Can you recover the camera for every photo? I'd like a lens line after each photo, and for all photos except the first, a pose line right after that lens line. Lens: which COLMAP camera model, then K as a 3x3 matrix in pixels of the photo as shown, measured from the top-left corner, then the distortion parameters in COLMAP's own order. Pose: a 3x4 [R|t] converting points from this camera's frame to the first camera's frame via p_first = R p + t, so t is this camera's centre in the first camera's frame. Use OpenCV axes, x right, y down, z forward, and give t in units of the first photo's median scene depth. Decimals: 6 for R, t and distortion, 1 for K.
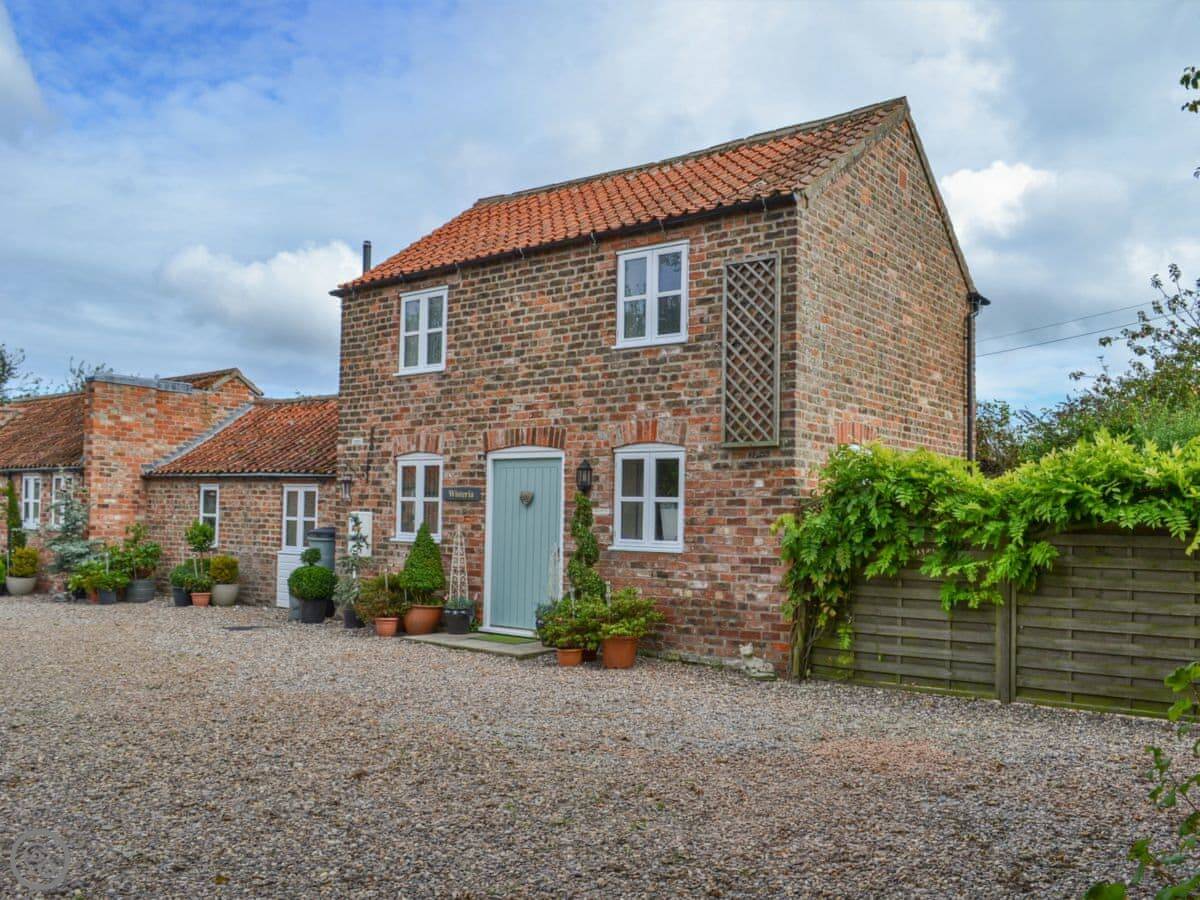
lens RADIAL K [[1088.0, 0, 600.0], [0, 1088.0, 450.0], [0, 0, 1]] dist [-0.075452, 0.009292]
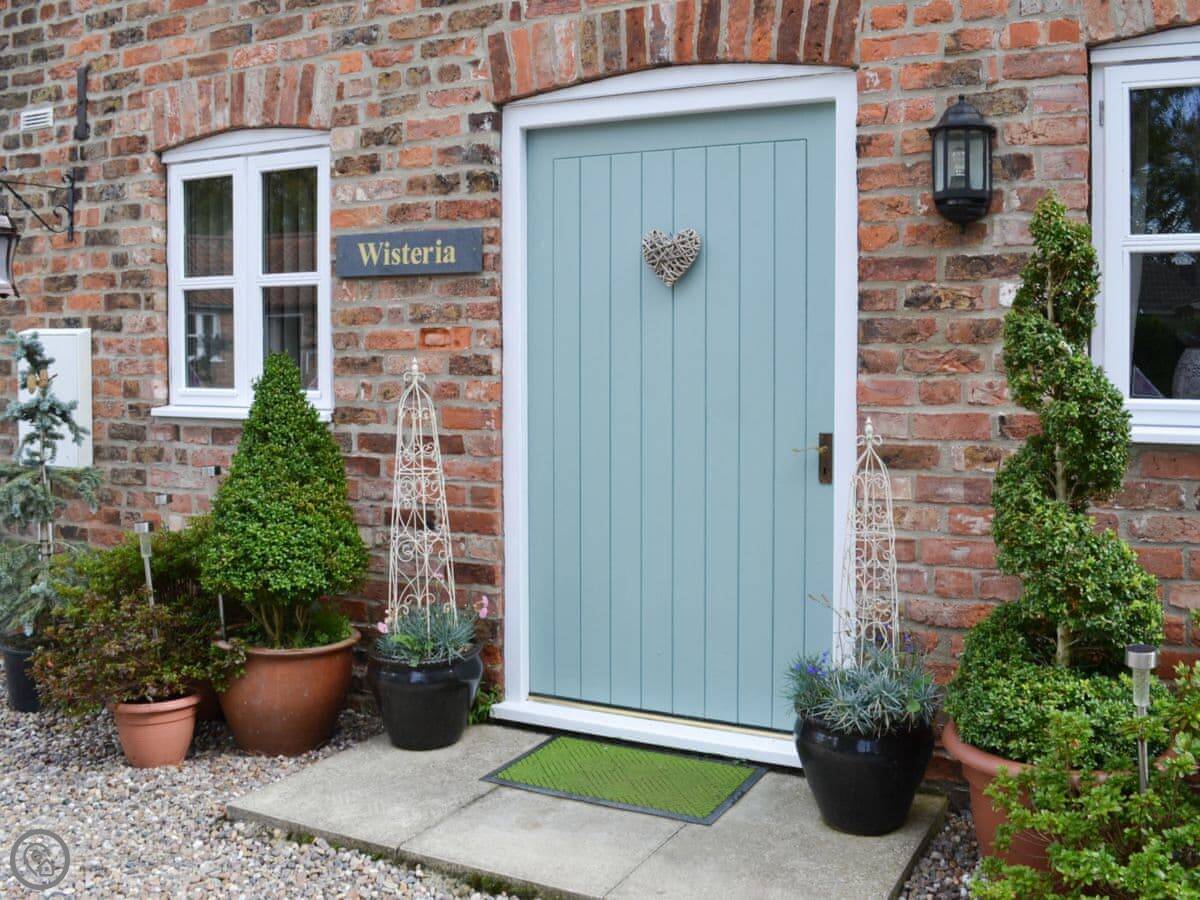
lens RADIAL K [[1088.0, 0, 600.0], [0, 1088.0, 450.0], [0, 0, 1]] dist [-0.075452, 0.009292]
pose [[0.974233, -0.020457, 0.224616, -0.139845], [-0.007394, 0.992446, 0.122460, 0.055502], [-0.225425, -0.120965, 0.966722, 0.680117]]
